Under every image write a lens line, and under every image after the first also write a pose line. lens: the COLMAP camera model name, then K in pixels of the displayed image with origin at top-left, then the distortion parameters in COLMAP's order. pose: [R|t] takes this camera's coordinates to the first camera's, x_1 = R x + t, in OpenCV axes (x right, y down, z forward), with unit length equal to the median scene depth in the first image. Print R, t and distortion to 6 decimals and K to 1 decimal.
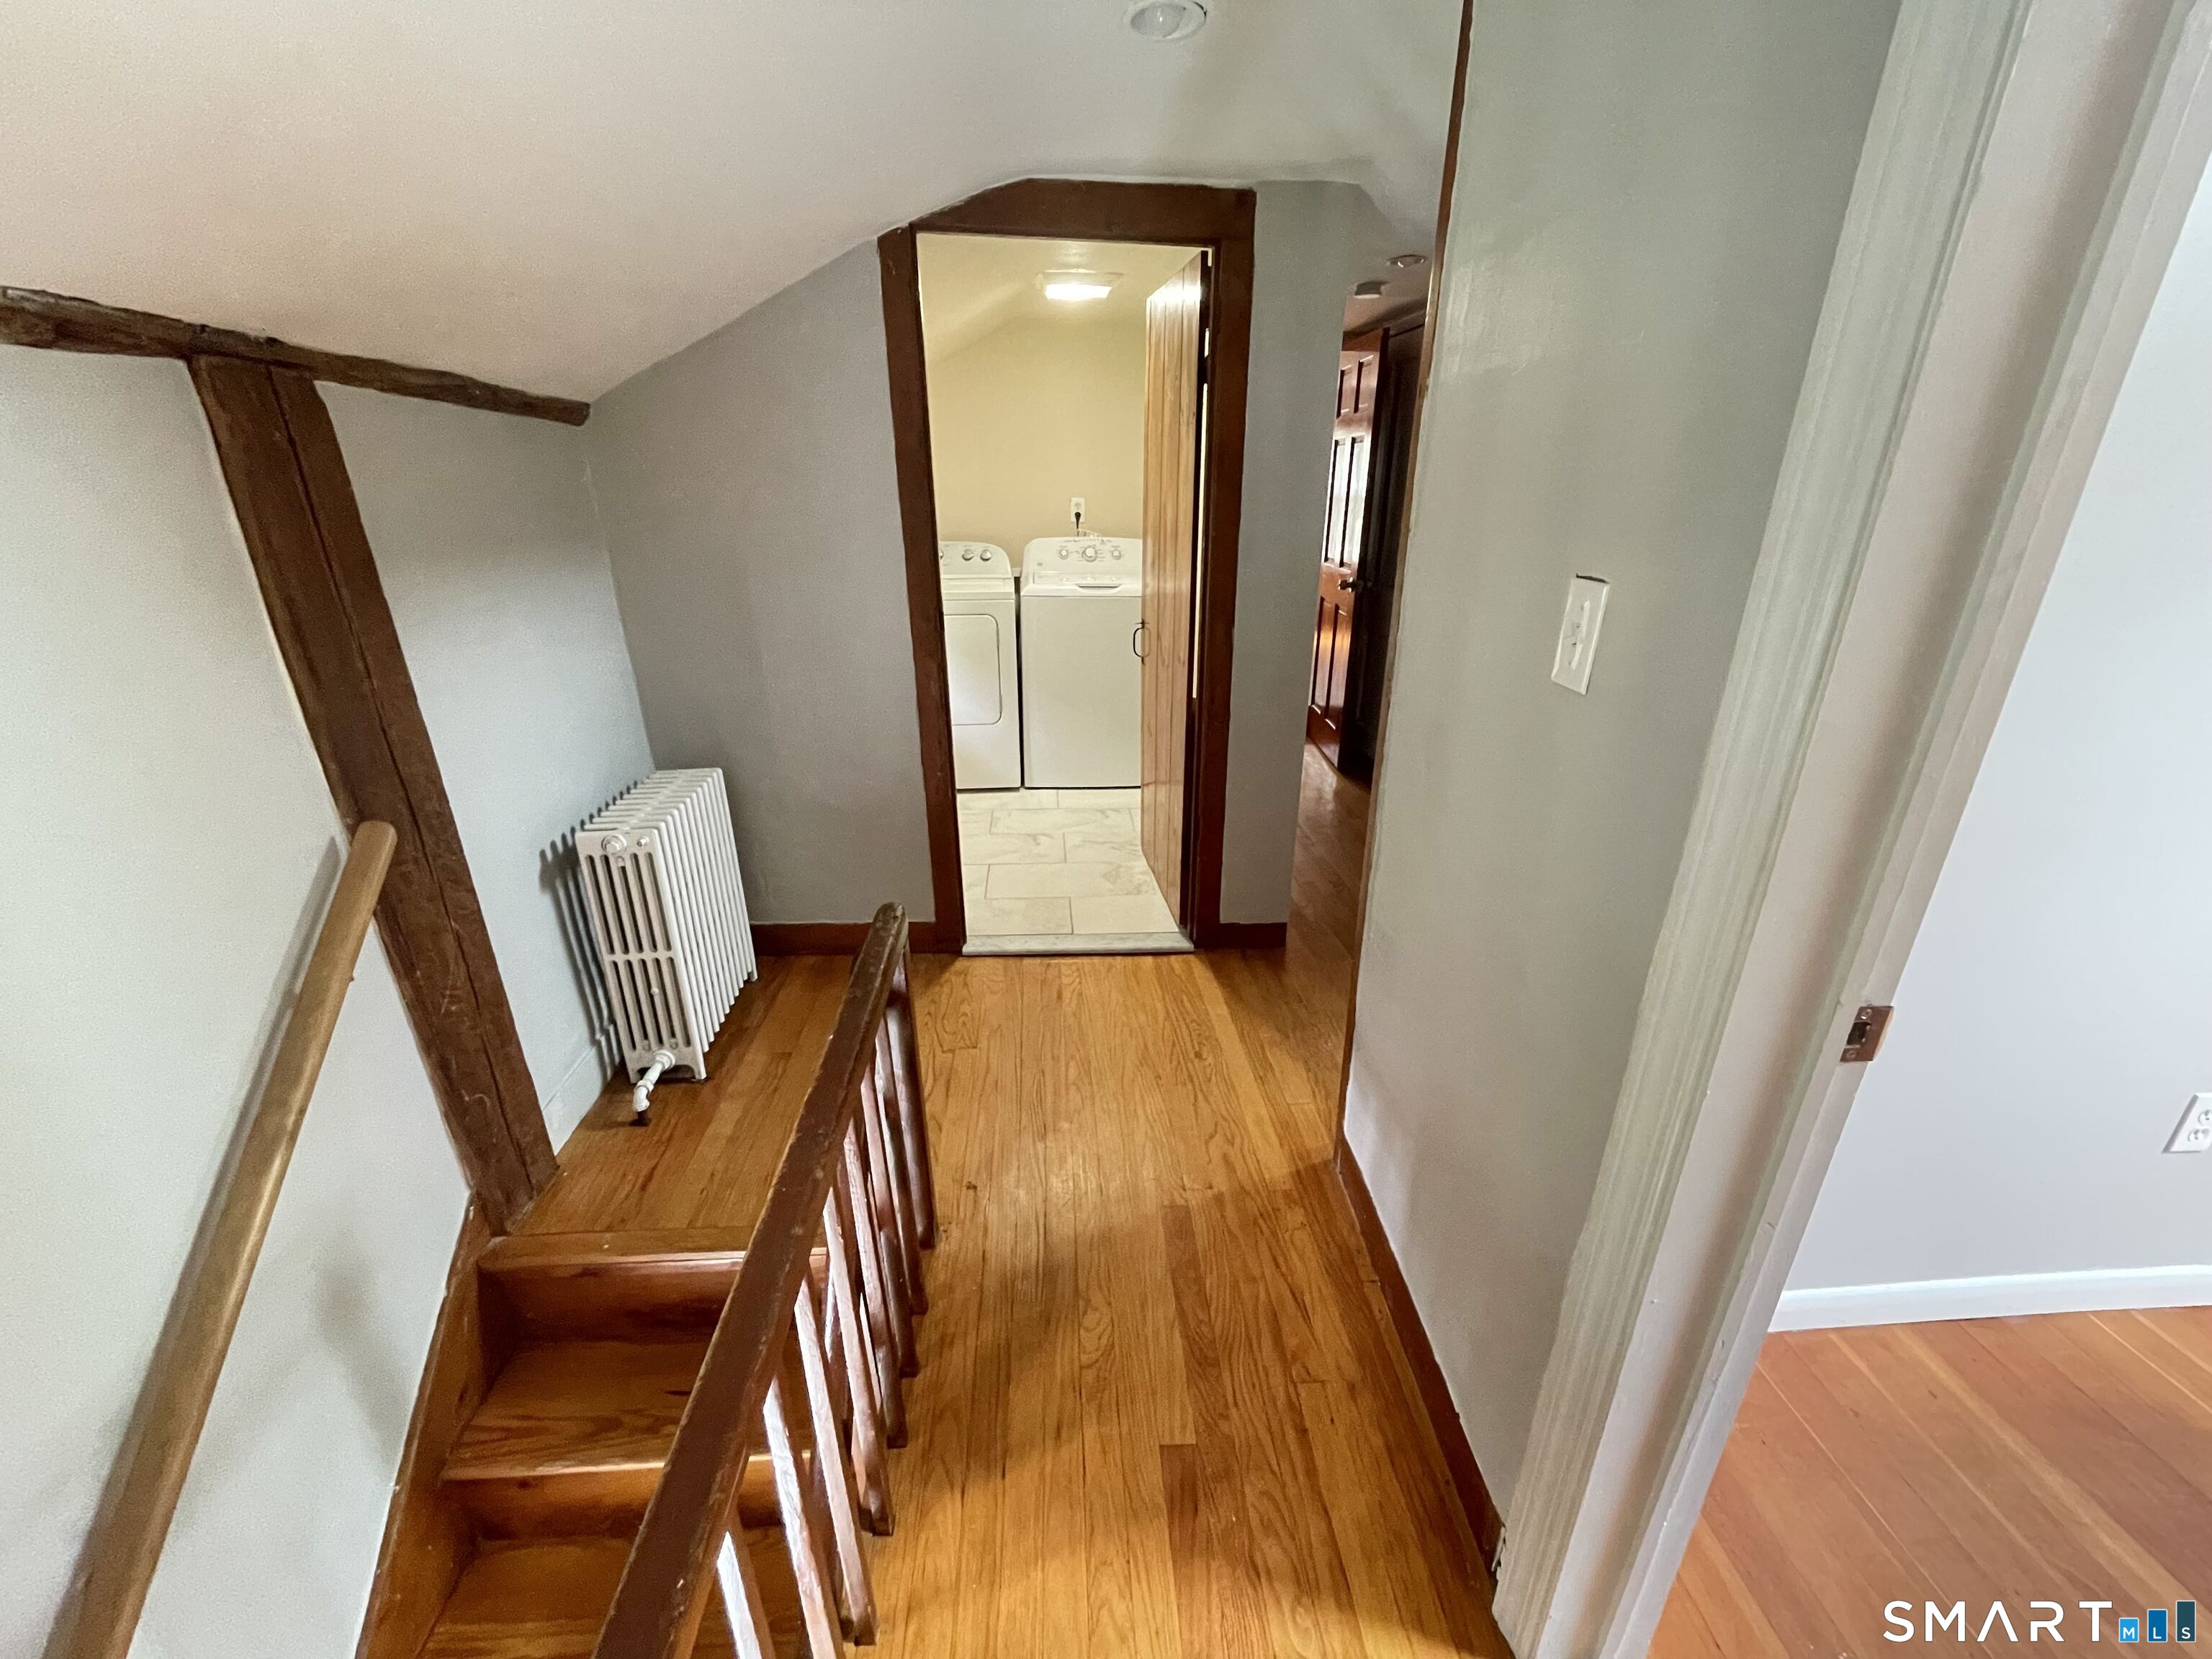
lens RADIAL K [[897.4, 0, 1108.8], [0, 897.4, 840.9], [0, 0, 1]] dist [-0.001738, -0.000152]
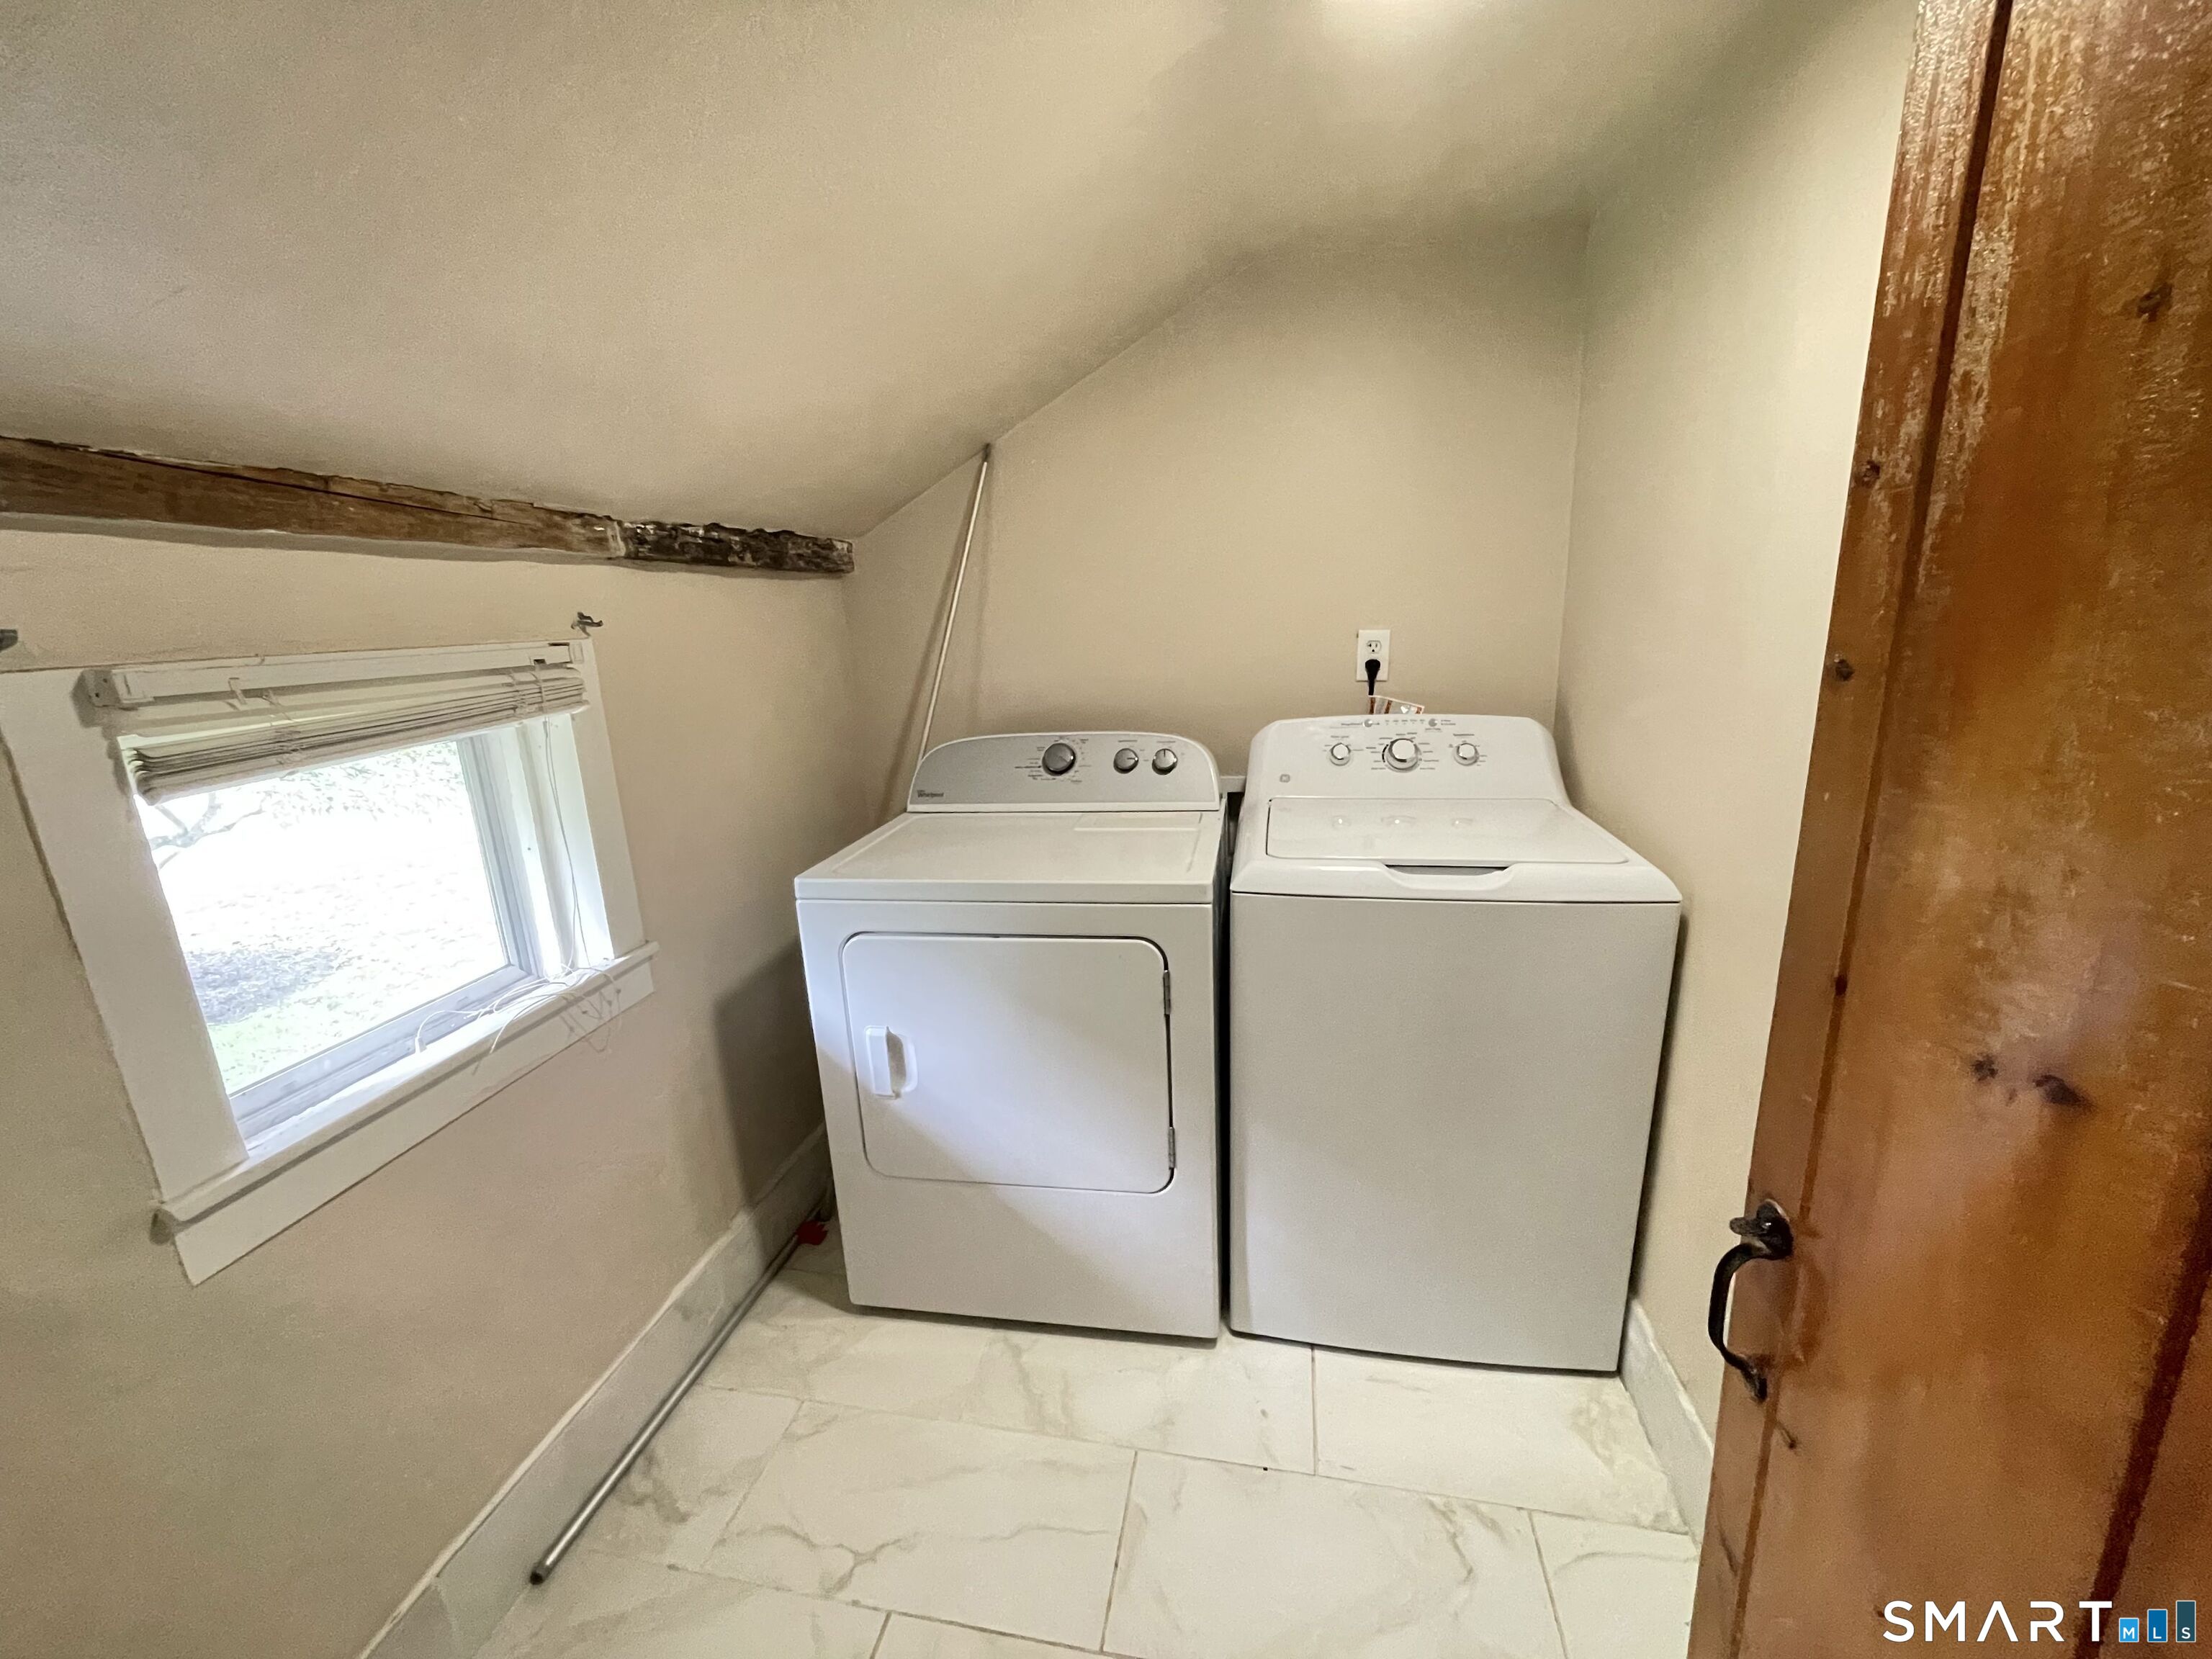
lens RADIAL K [[897.4, 0, 1103.3], [0, 897.4, 824.2], [0, 0, 1]] dist [-0.001738, -0.000152]
pose [[0.964907, 0.021669, -0.261695, -0.046299], [-0.054199, 0.991565, -0.117733, -0.227002], [0.256937, 0.127785, 0.957943, 0.550182]]
